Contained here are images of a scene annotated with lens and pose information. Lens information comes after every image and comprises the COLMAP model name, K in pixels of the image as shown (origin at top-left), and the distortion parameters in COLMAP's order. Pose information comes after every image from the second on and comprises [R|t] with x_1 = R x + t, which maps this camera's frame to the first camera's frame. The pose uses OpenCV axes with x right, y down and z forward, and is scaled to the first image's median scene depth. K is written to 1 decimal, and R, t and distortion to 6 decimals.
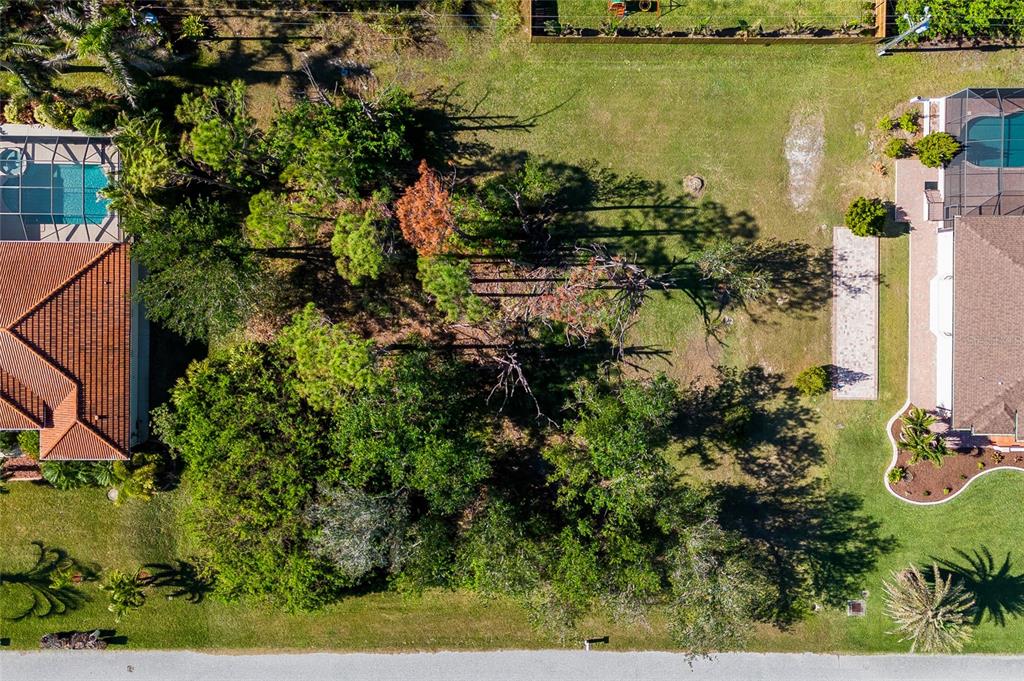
lens RADIAL K [[913.7, 0, 502.1], [0, 913.7, 306.1], [0, 0, 1]] dist [0.083936, -0.086660]
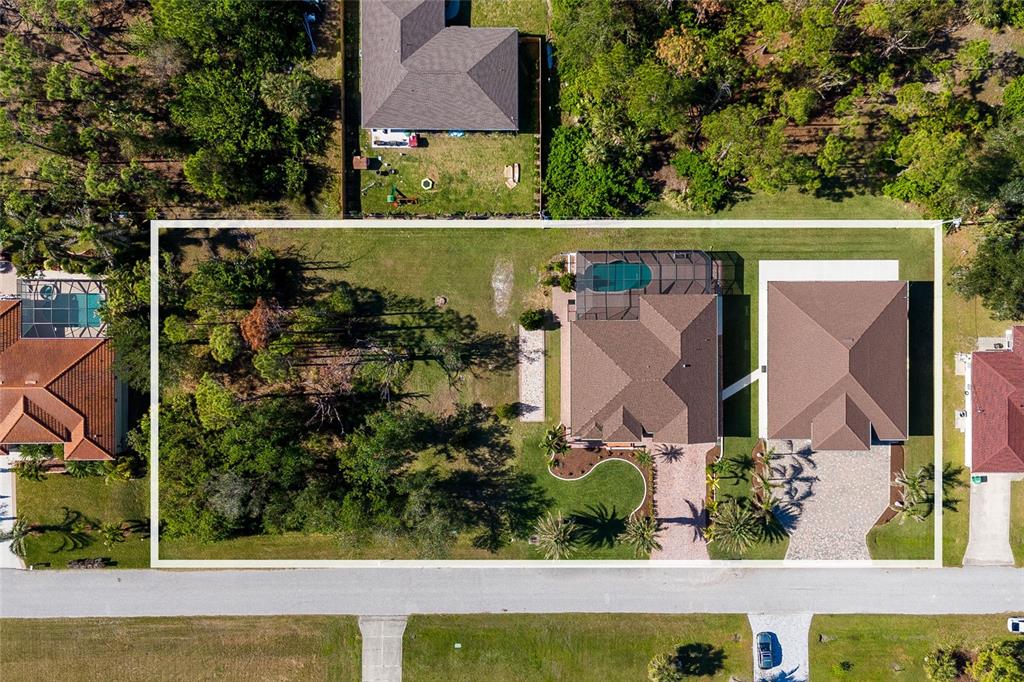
lens RADIAL K [[894.6, 0, 538.1], [0, 894.6, 334.7], [0, 0, 1]] dist [0.095280, -0.110461]
pose [[0.999966, -0.007593, 0.003078, 0.390059], [0.007575, 0.999955, 0.005764, -0.075810], [-0.003121, -0.005740, 0.999979, -0.719821]]
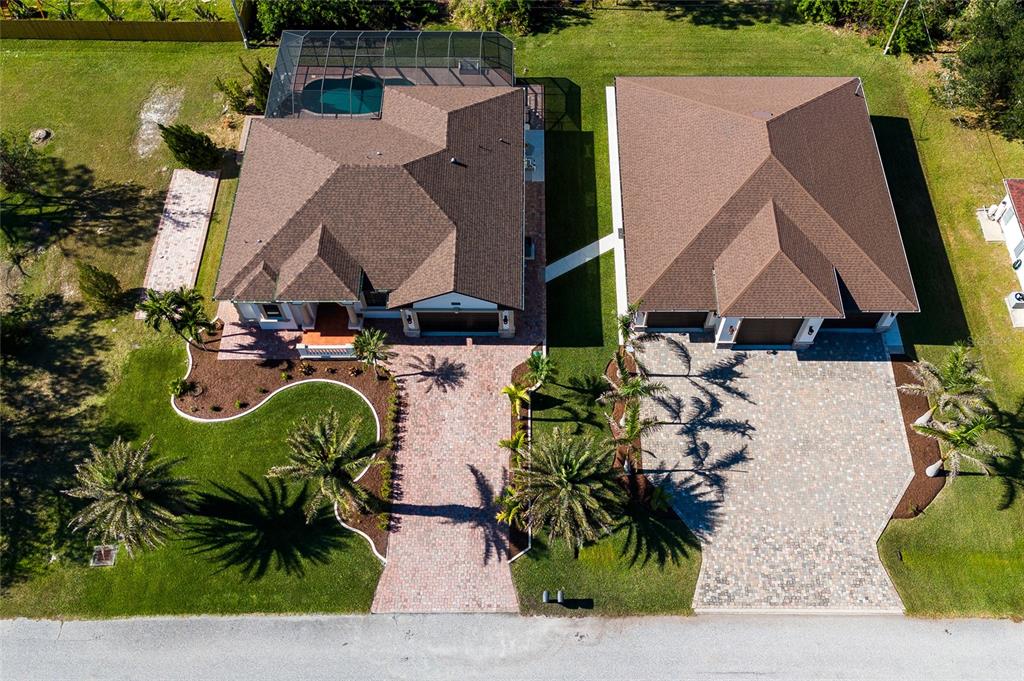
lens RADIAL K [[894.6, 0, 538.1], [0, 894.6, 334.2], [0, 0, 1]] dist [0.095280, -0.110461]
pose [[0.999948, -0.003327, 0.009591, 0.731551], [0.007835, 0.853703, -0.520701, 0.563505], [-0.006456, 0.520750, 0.853685, 0.276491]]
